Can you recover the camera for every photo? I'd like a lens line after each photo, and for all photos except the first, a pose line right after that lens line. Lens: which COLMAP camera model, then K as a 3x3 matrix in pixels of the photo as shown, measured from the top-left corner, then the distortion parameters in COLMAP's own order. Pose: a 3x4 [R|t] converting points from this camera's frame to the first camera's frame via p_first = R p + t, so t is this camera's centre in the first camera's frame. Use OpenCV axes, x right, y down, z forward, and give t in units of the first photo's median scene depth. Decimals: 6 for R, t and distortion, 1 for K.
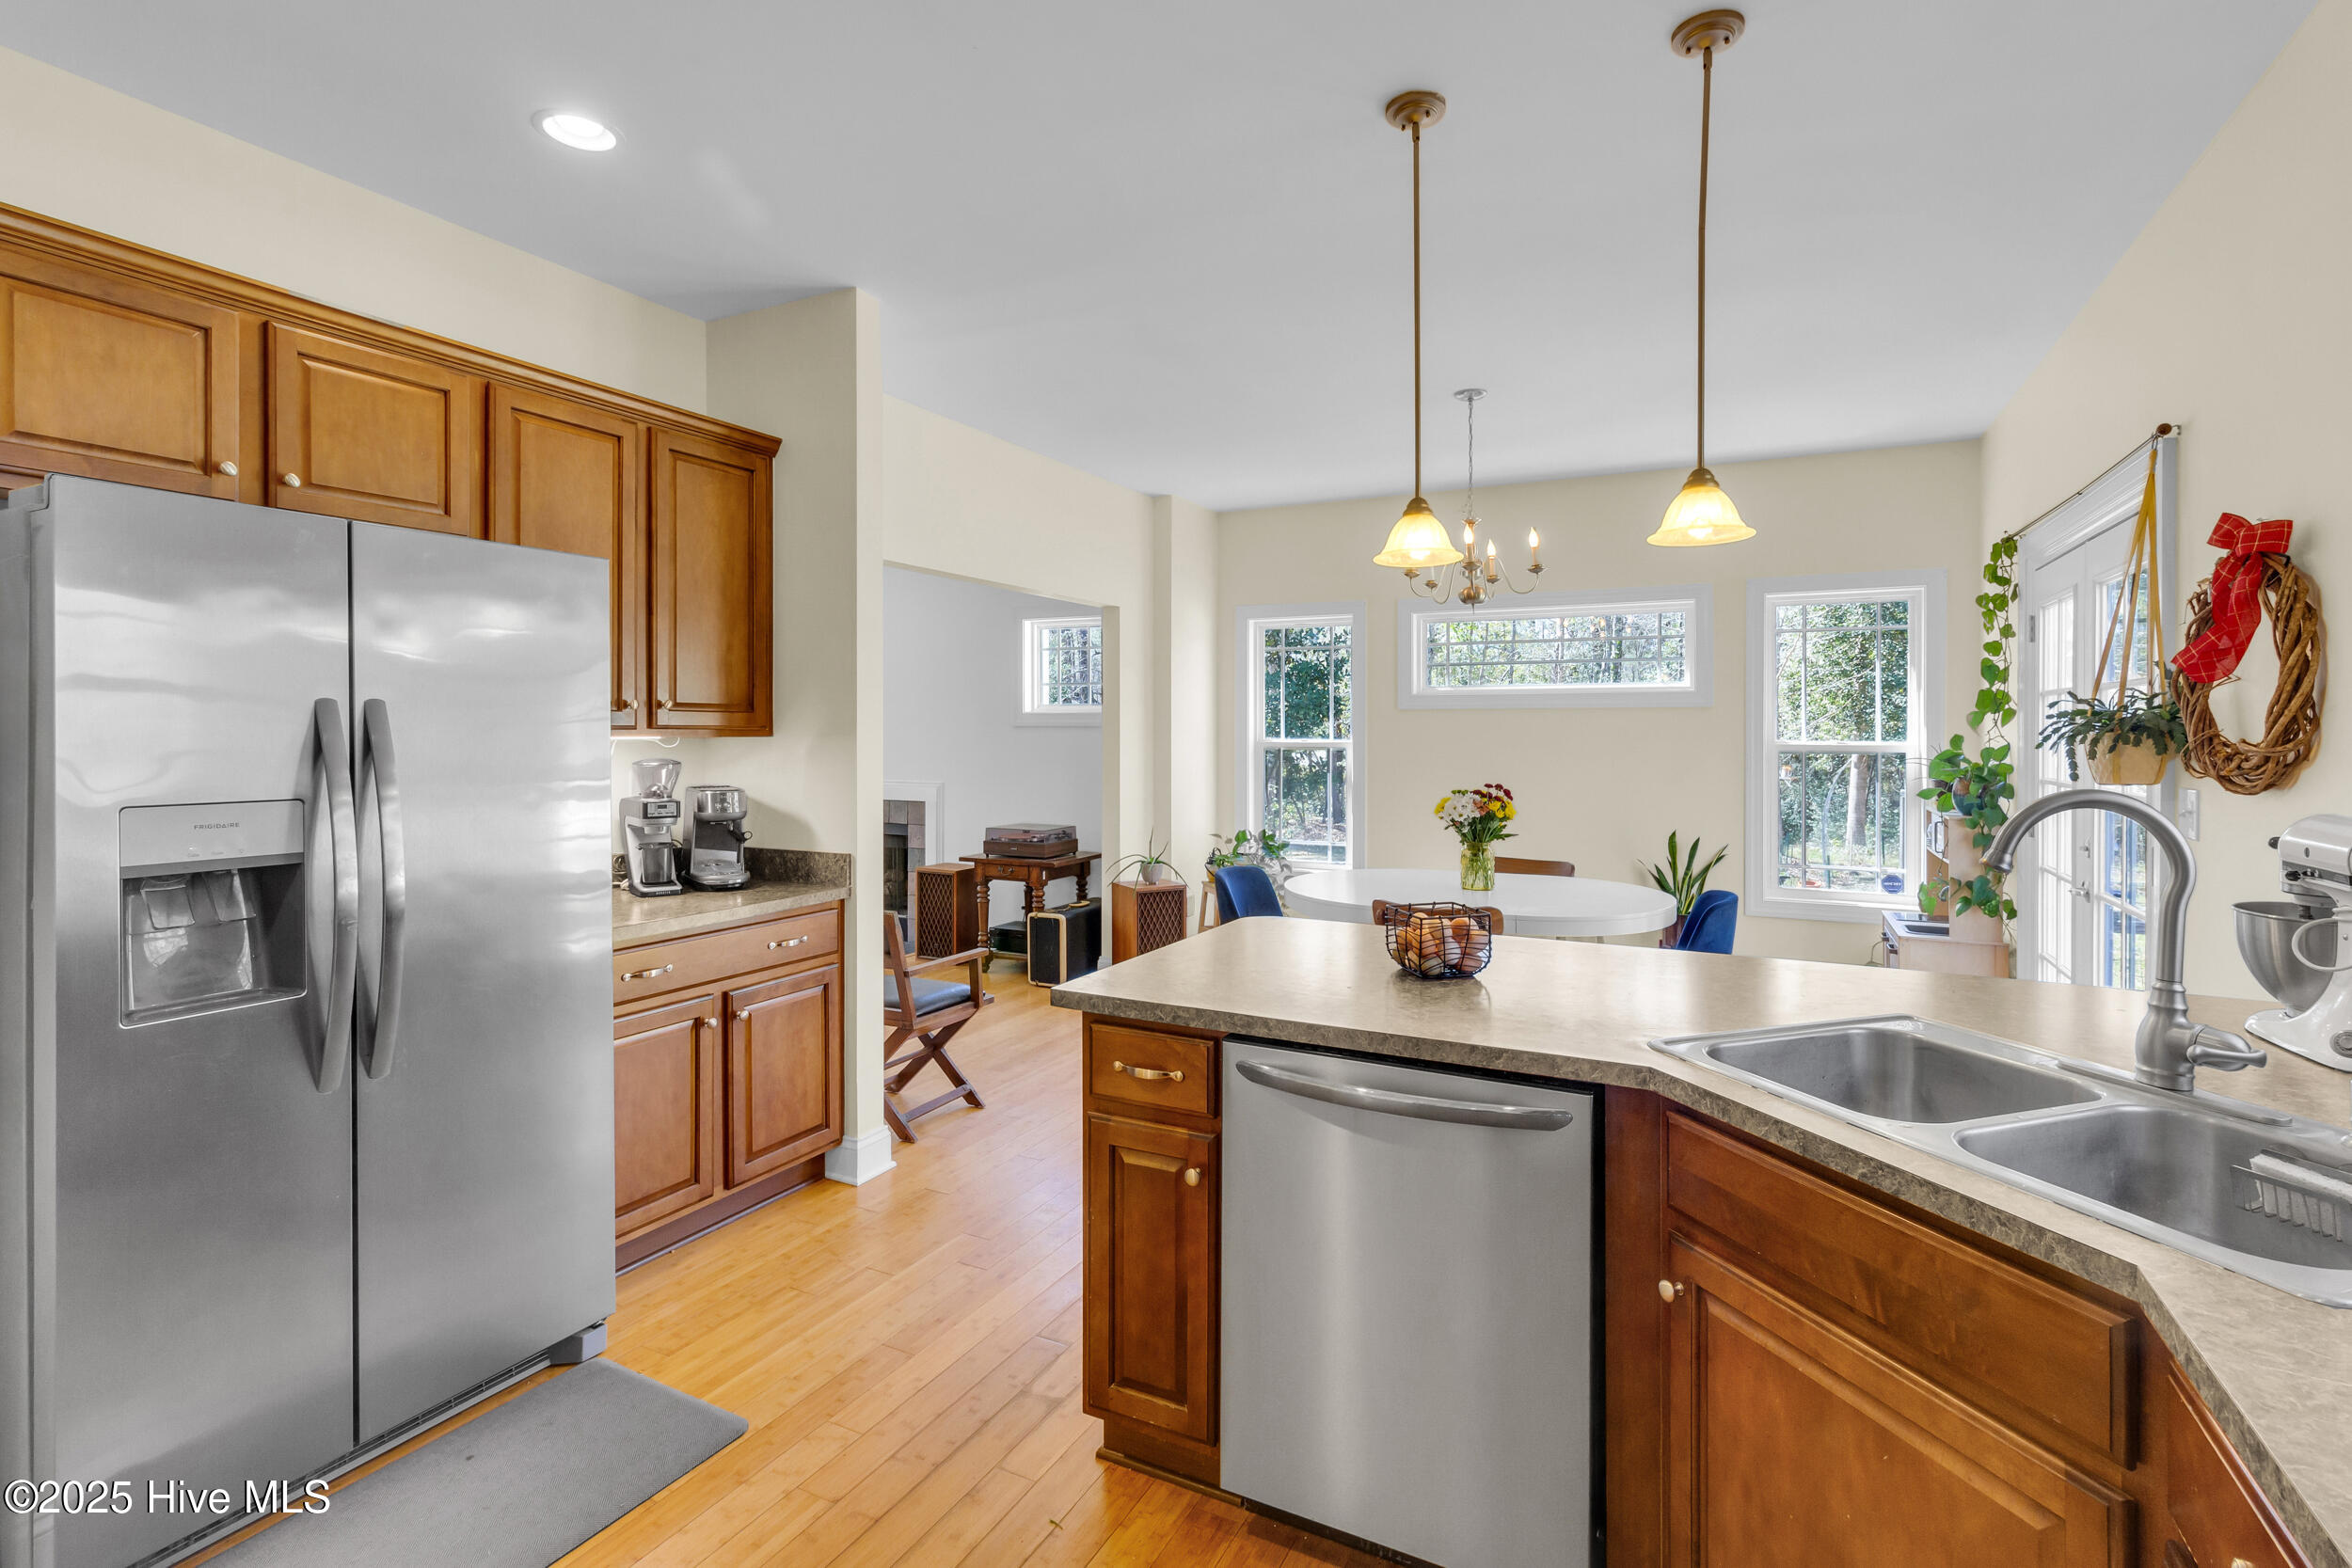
lens RADIAL K [[1104.9, 0, 1184.4], [0, 1104.9, 733.6], [0, 0, 1]] dist [0.001475, -0.000716]
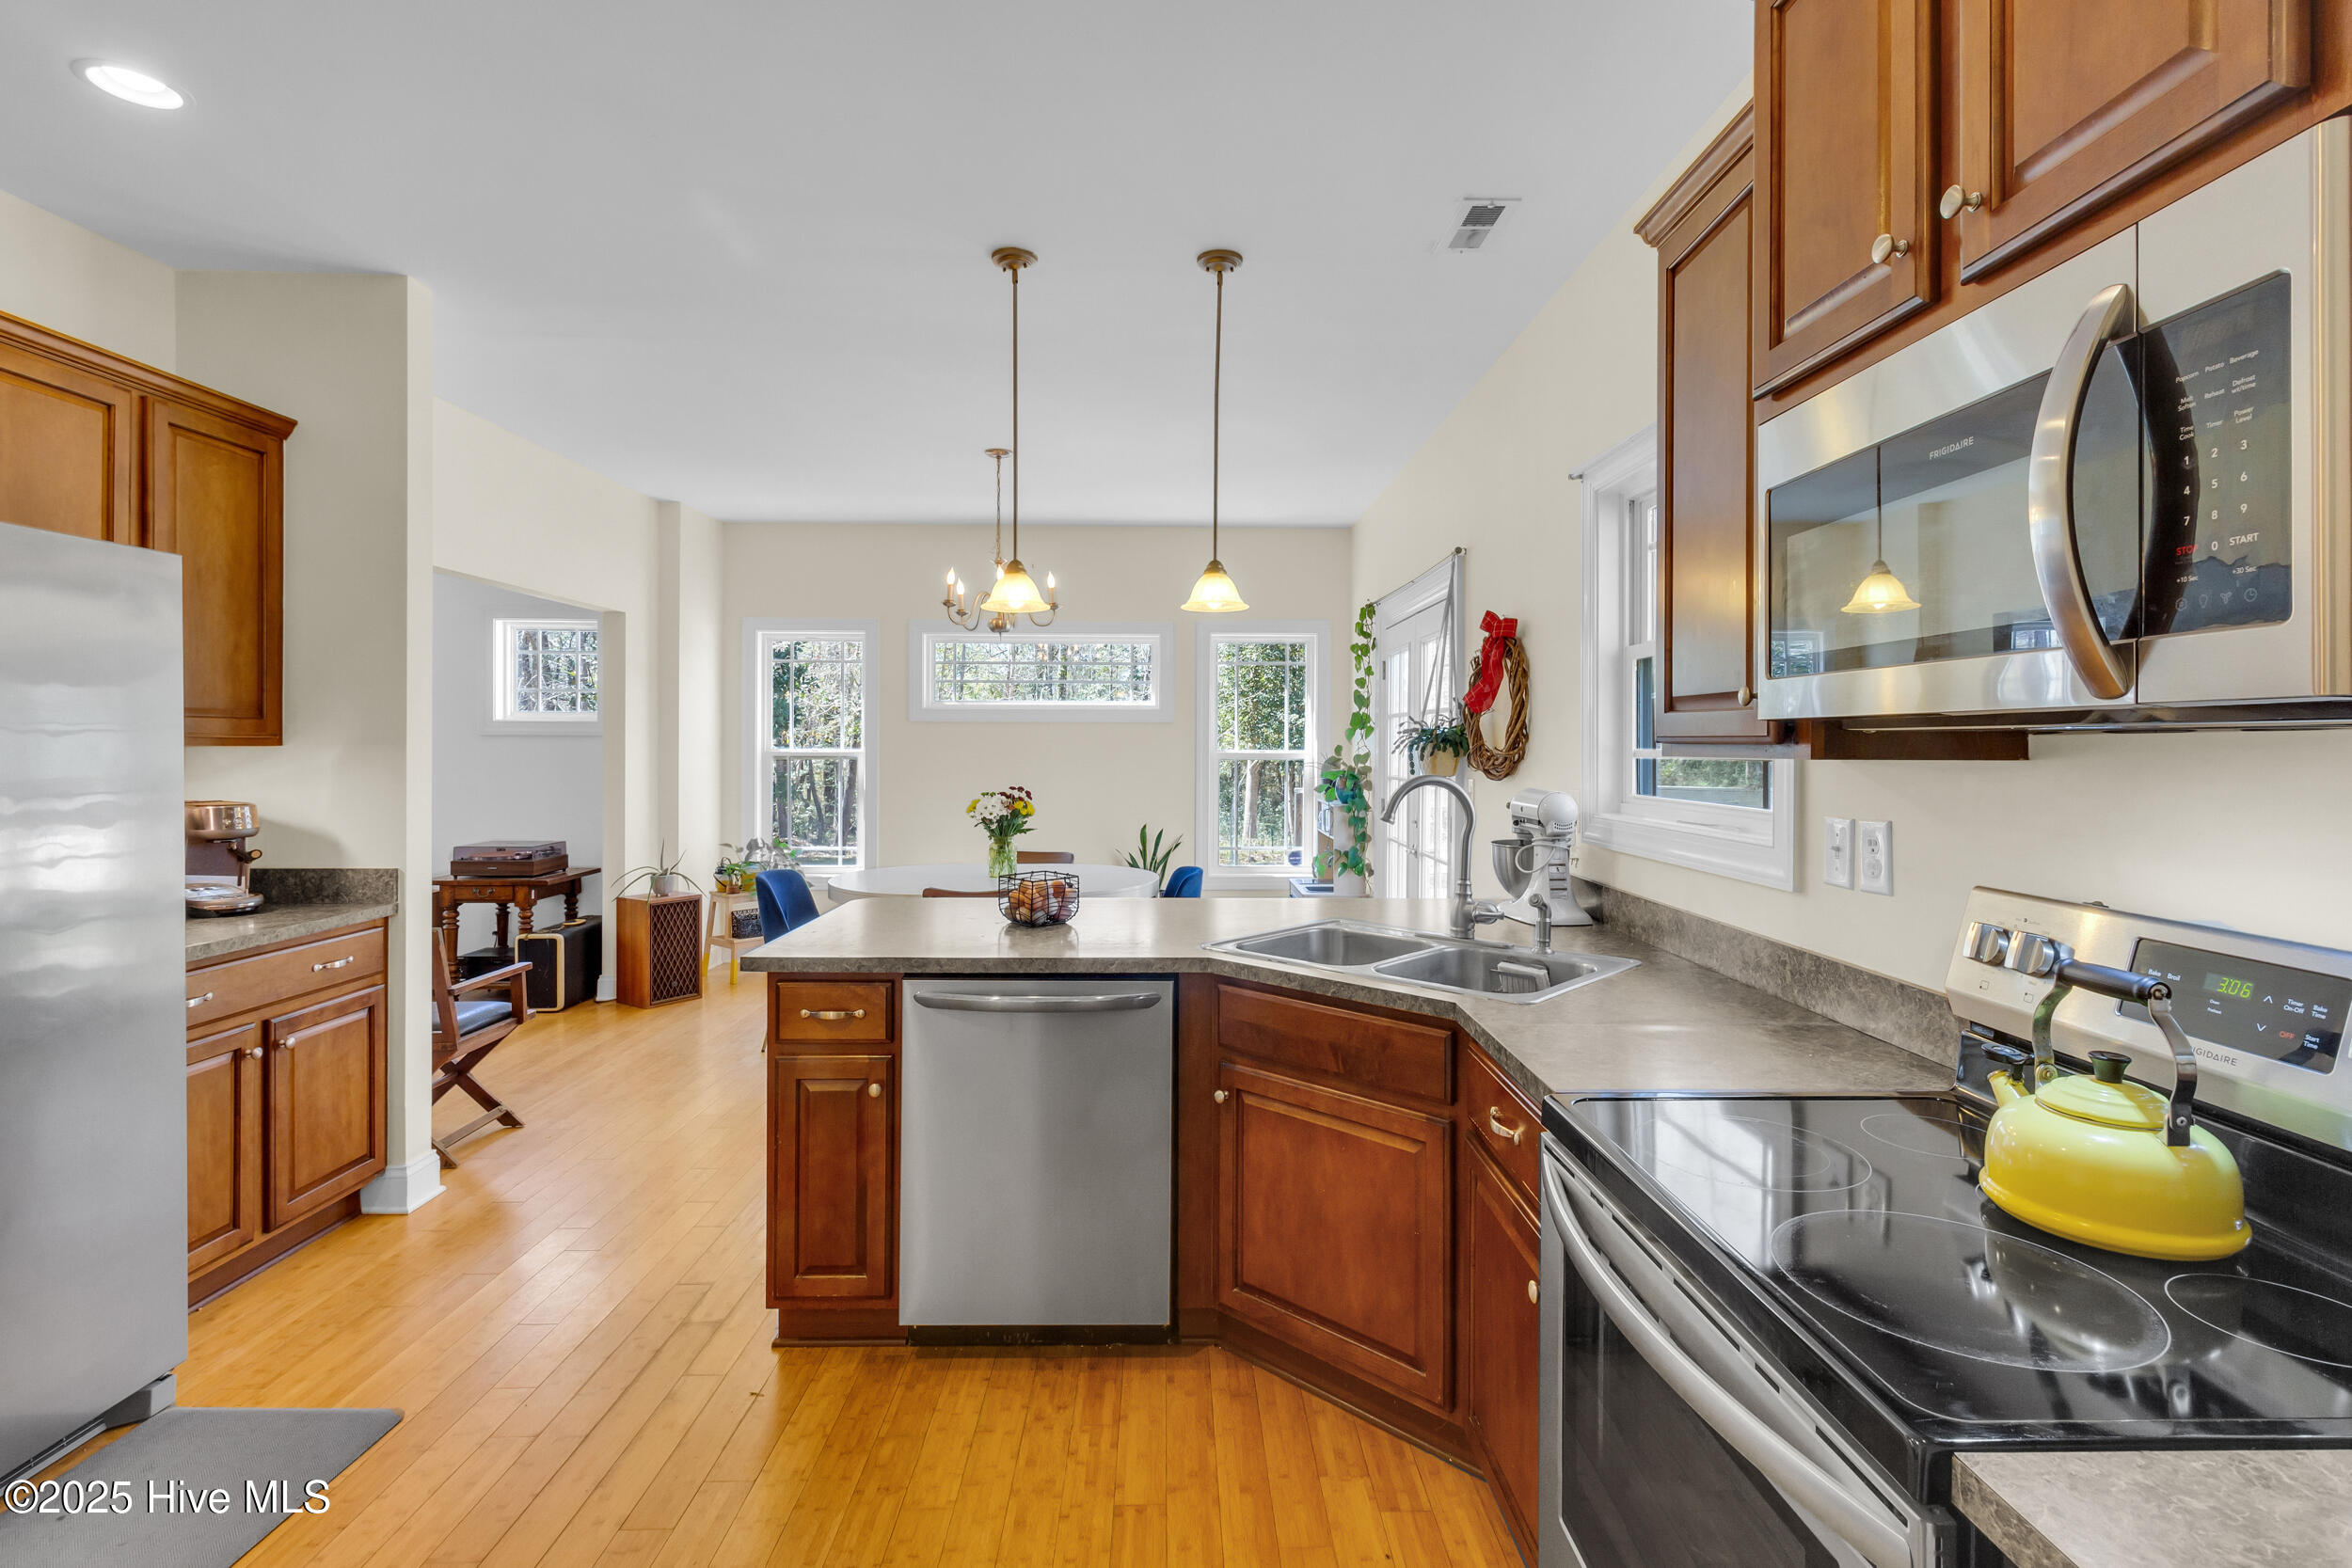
lens RADIAL K [[1084.6, 0, 1181.0], [0, 1084.6, 751.9], [0, 0, 1]] dist [-0.000436, 0.000145]
pose [[0.886382, -0.002112, 0.462950, -0.145054], [-0.001085, 0.999977, 0.006641, 0.001240], [-0.462953, -0.006389, 0.886360, -0.151665]]
